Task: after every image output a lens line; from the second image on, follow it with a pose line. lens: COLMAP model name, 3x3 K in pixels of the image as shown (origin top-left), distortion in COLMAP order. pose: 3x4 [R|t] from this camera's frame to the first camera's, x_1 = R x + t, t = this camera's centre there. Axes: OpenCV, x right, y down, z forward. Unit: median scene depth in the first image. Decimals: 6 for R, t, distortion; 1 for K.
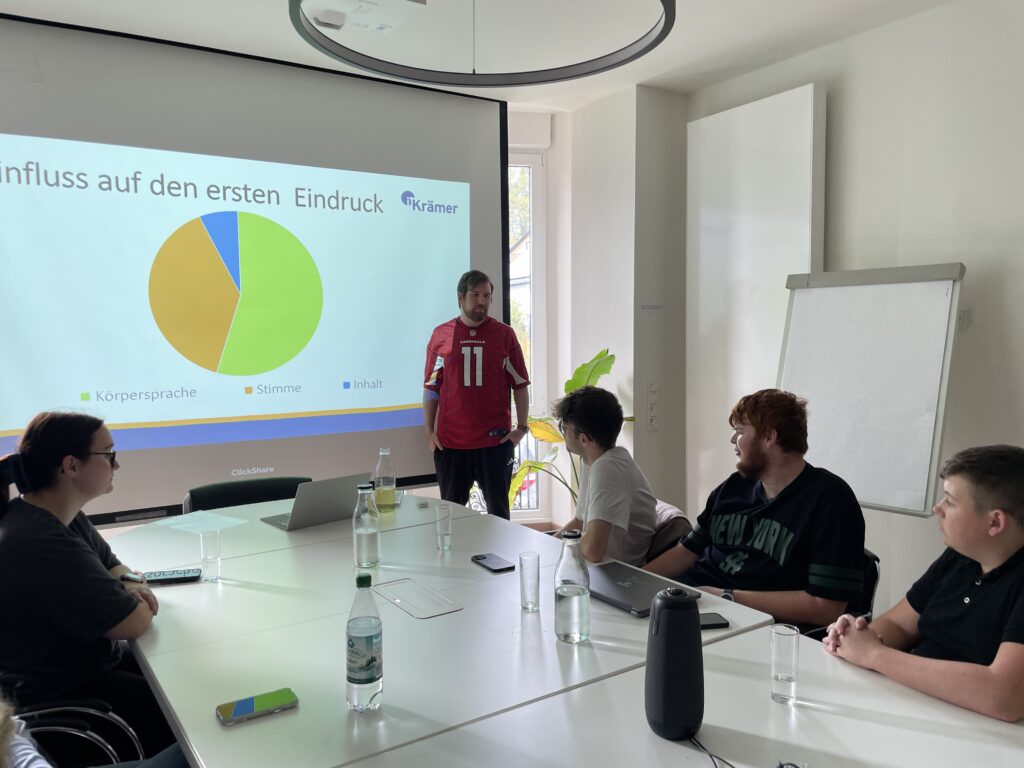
lens RADIAL K [[786.2, 0, 513.3], [0, 786.2, 385.7], [0, 0, 1]] dist [0.017815, -0.008995]
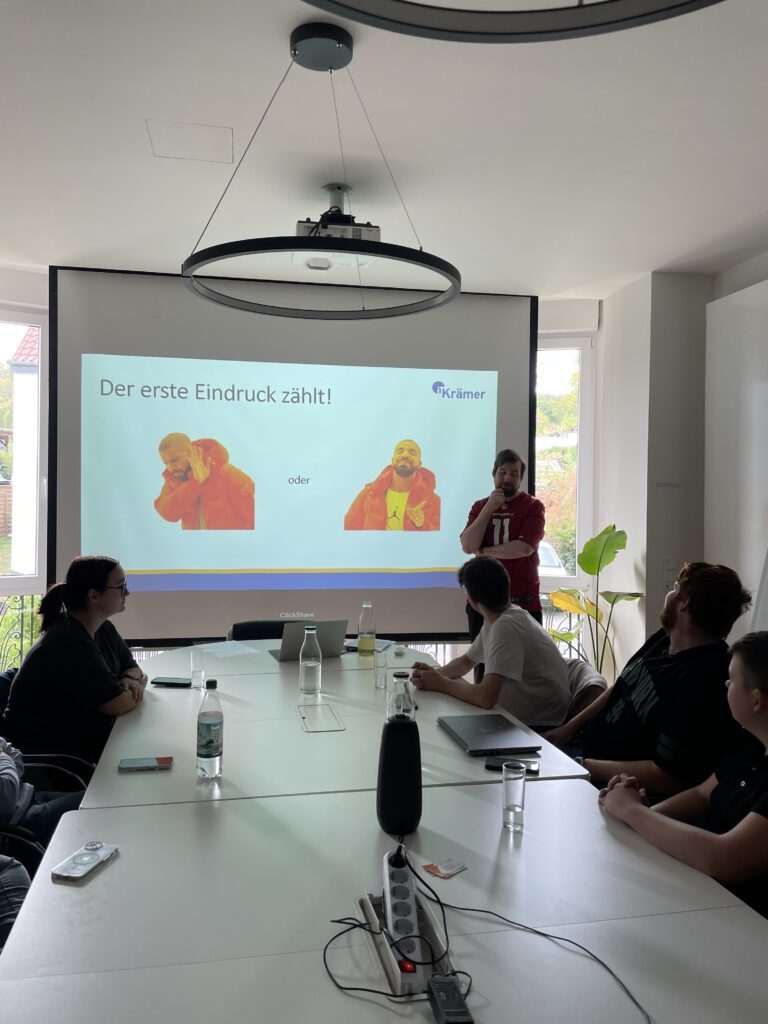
lens RADIAL K [[786.2, 0, 382.1], [0, 786.2, 509.4], [0, 0, 1]] dist [0.017815, -0.008995]
pose [[0.923056, 0.026279, -0.383767, 0.232005], [-0.046919, 0.997906, -0.044521, -0.006376], [0.381794, 0.059102, 0.922356, -0.075277]]
